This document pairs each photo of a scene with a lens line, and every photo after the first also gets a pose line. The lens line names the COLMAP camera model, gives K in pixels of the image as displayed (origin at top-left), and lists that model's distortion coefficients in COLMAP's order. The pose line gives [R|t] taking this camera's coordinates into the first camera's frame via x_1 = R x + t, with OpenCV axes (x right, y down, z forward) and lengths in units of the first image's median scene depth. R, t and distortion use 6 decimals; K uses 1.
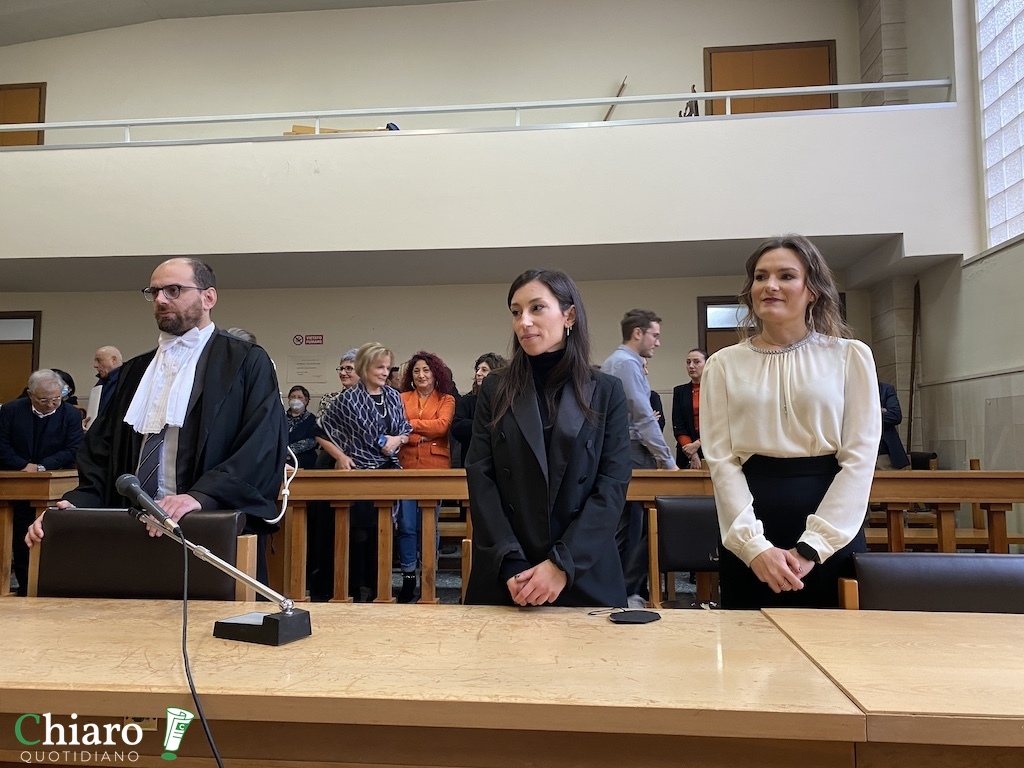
lens RADIAL K [[762.9, 0, 470.5], [0, 762.9, 371.6], [0, 0, 1]] dist [0.064893, -0.055303]
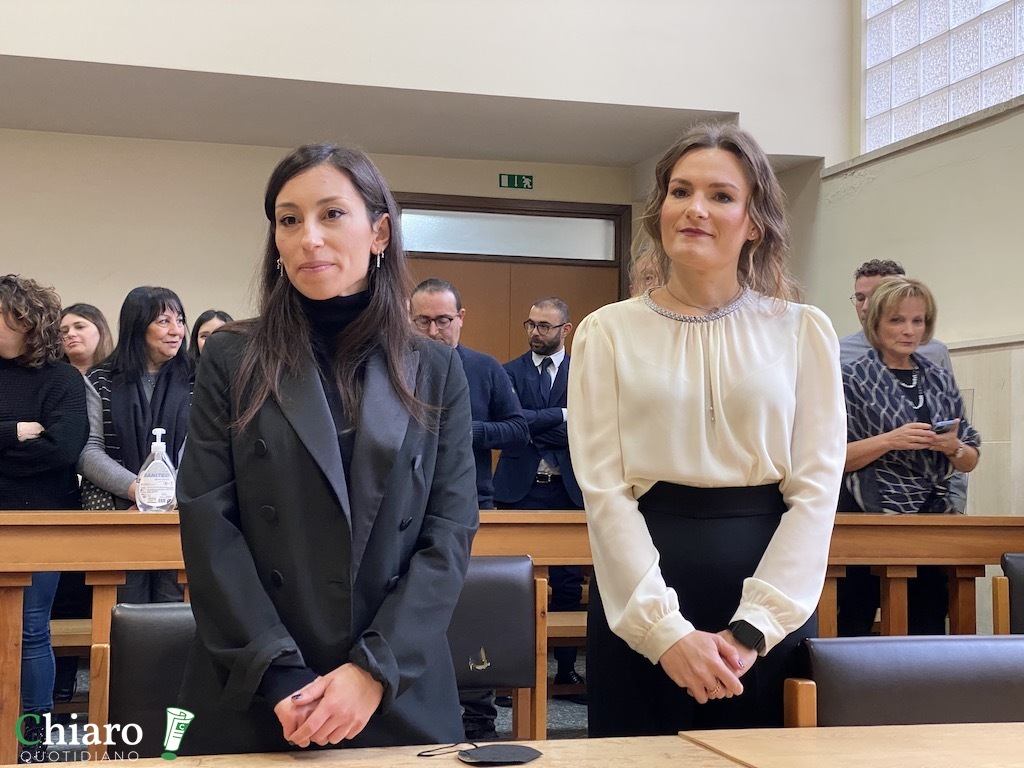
lens RADIAL K [[1556.1, 0, 488.0], [0, 1556.1, 383.7], [0, 0, 1]] dist [0.216951, -0.719633]
pose [[0.918538, 0.037576, 0.393543, -0.250297], [-0.054517, 0.998002, 0.031952, -0.003669], [-0.391556, -0.050804, 0.918751, -0.086494]]
